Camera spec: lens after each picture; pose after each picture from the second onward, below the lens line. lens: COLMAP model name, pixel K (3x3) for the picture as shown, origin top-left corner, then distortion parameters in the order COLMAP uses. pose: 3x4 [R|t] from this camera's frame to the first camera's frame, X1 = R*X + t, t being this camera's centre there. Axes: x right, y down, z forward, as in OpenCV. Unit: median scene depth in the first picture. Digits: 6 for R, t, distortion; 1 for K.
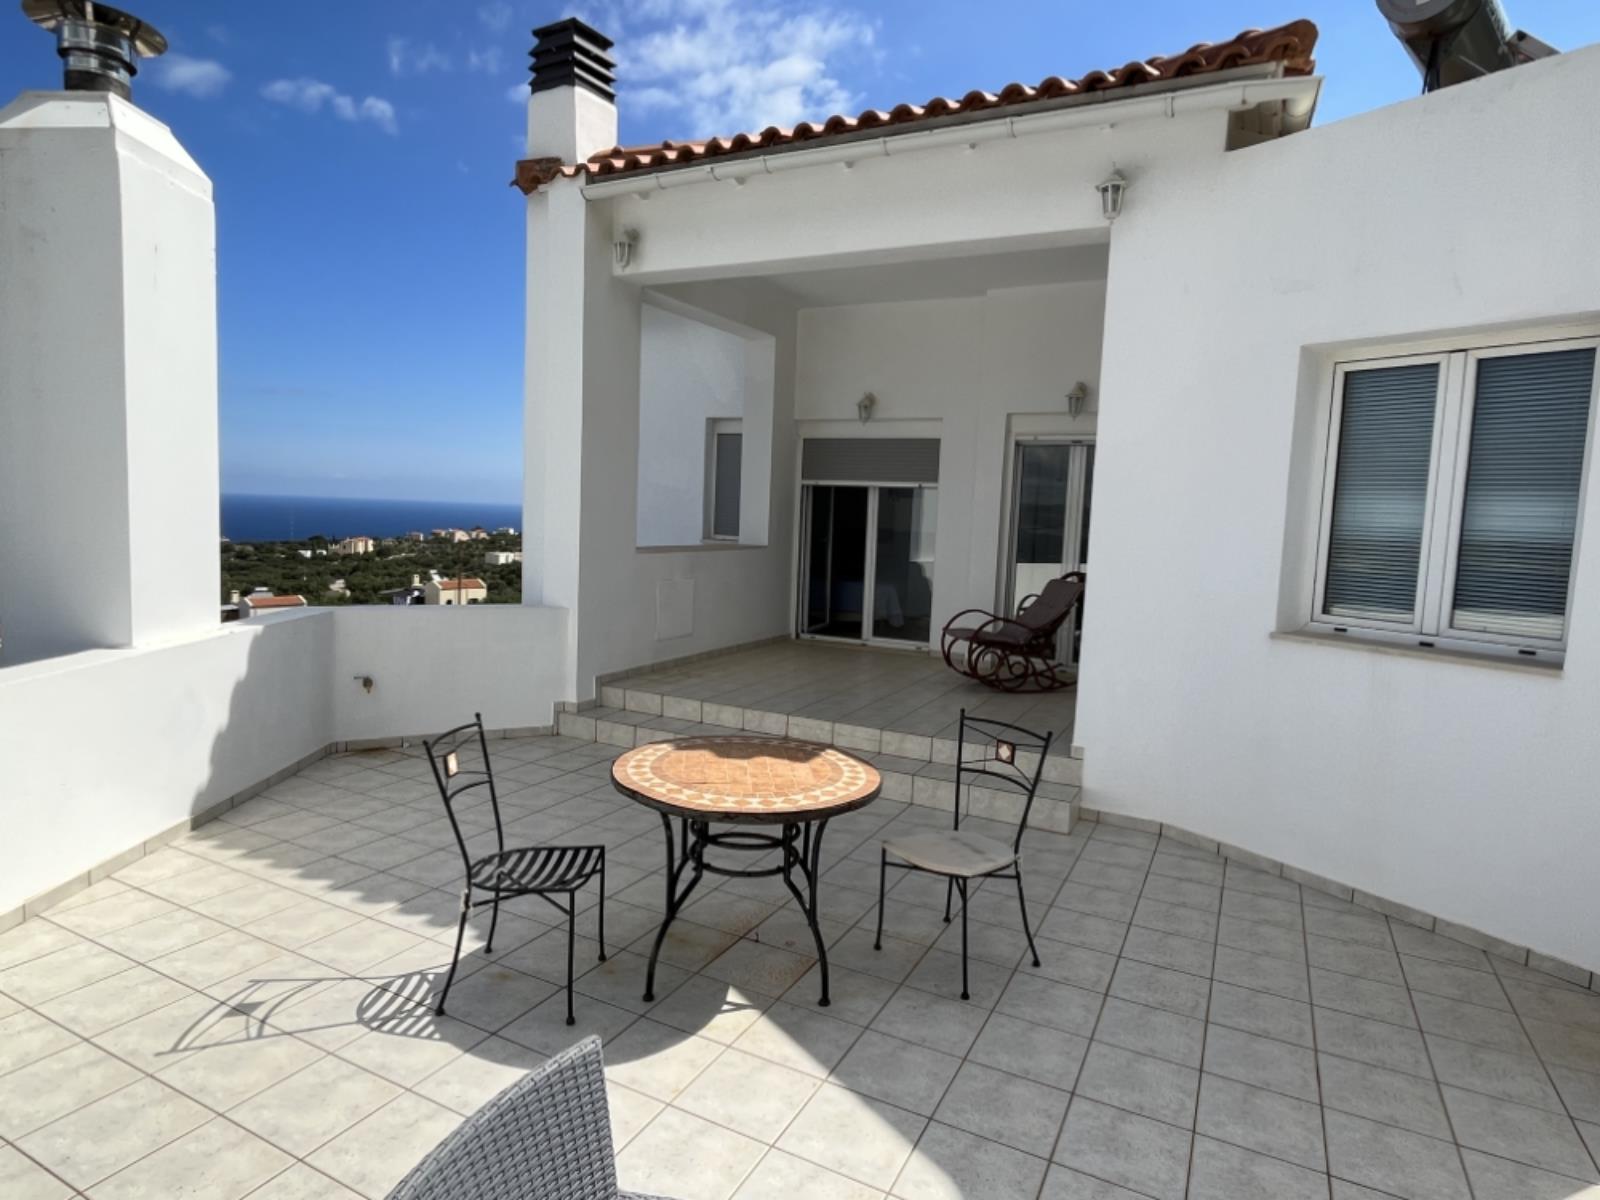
lens RADIAL K [[934.8, 0, 800.0], [0, 934.8, 600.0], [0, 0, 1]] dist [-0.004431, -0.000991]
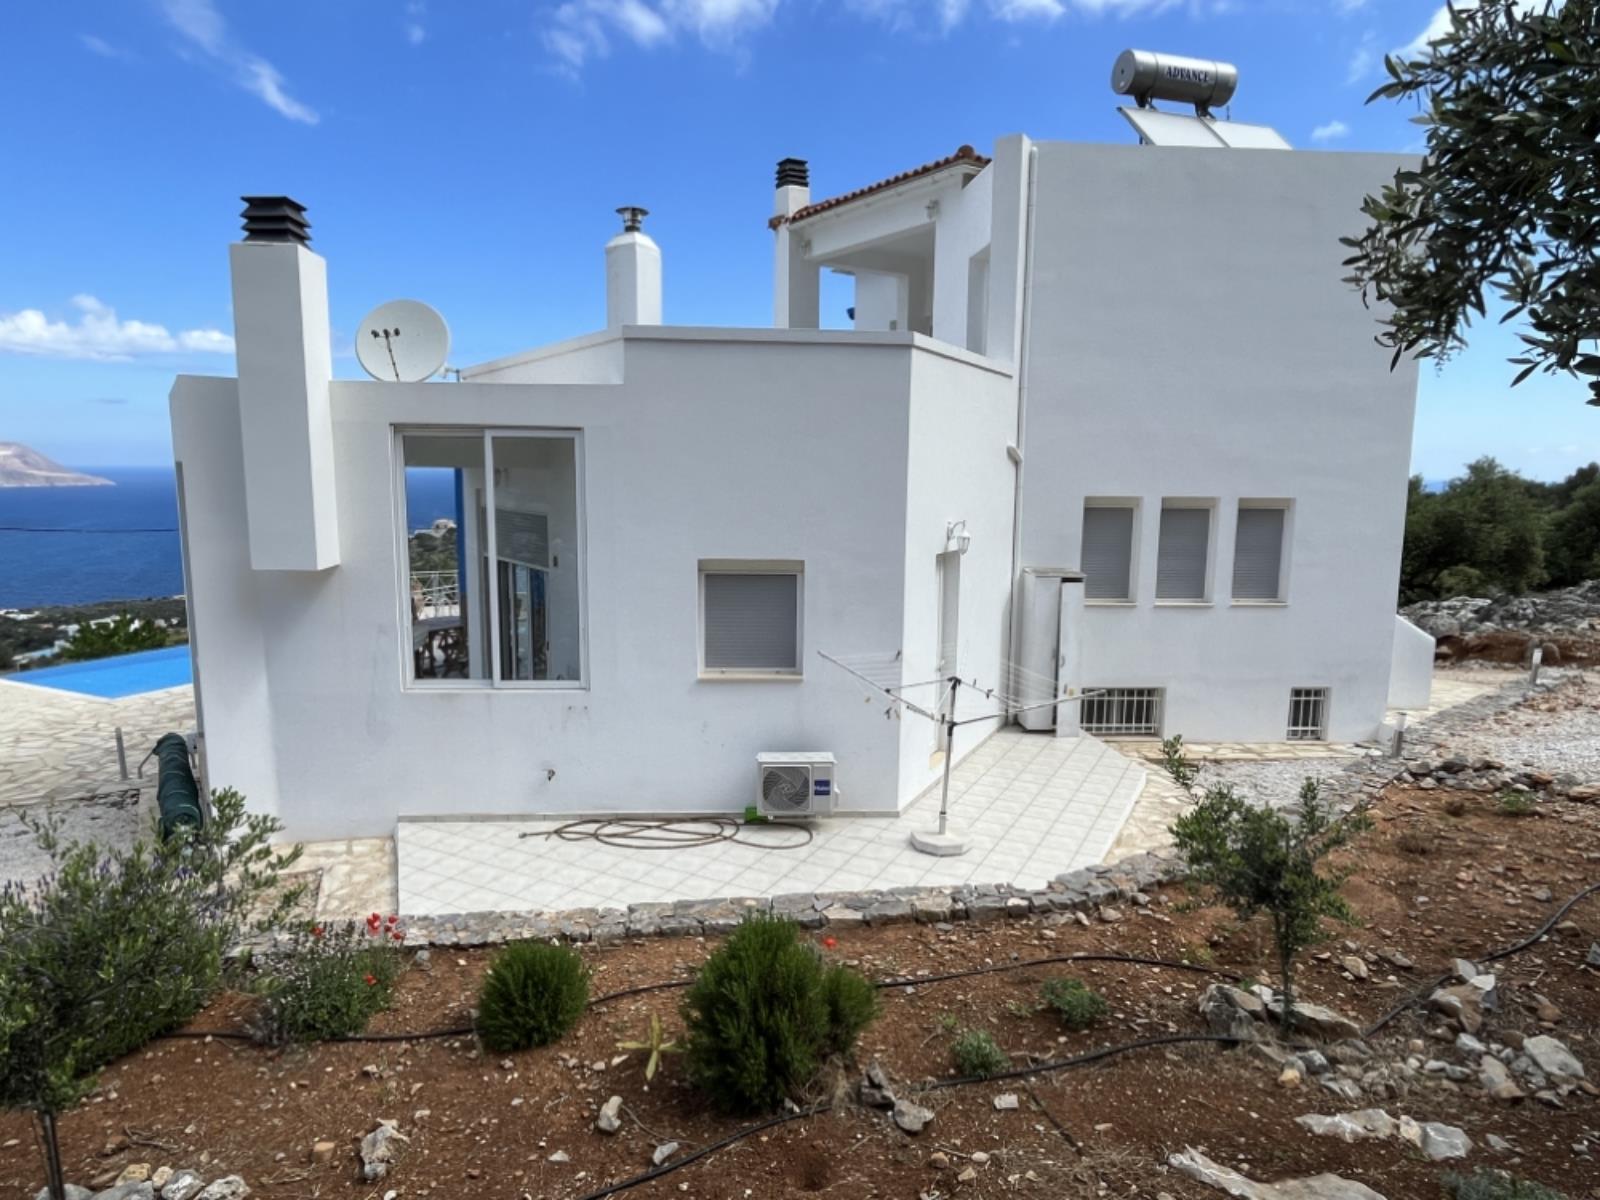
lens RADIAL K [[934.8, 0, 800.0], [0, 934.8, 600.0], [0, 0, 1]] dist [-0.004431, -0.000991]
pose [[0.879998, 0.044433, -0.472895, 1.031772], [-0.023450, 0.998465, 0.050177, 0.445316], [0.474399, -0.033067, 0.879689, -1.251138]]
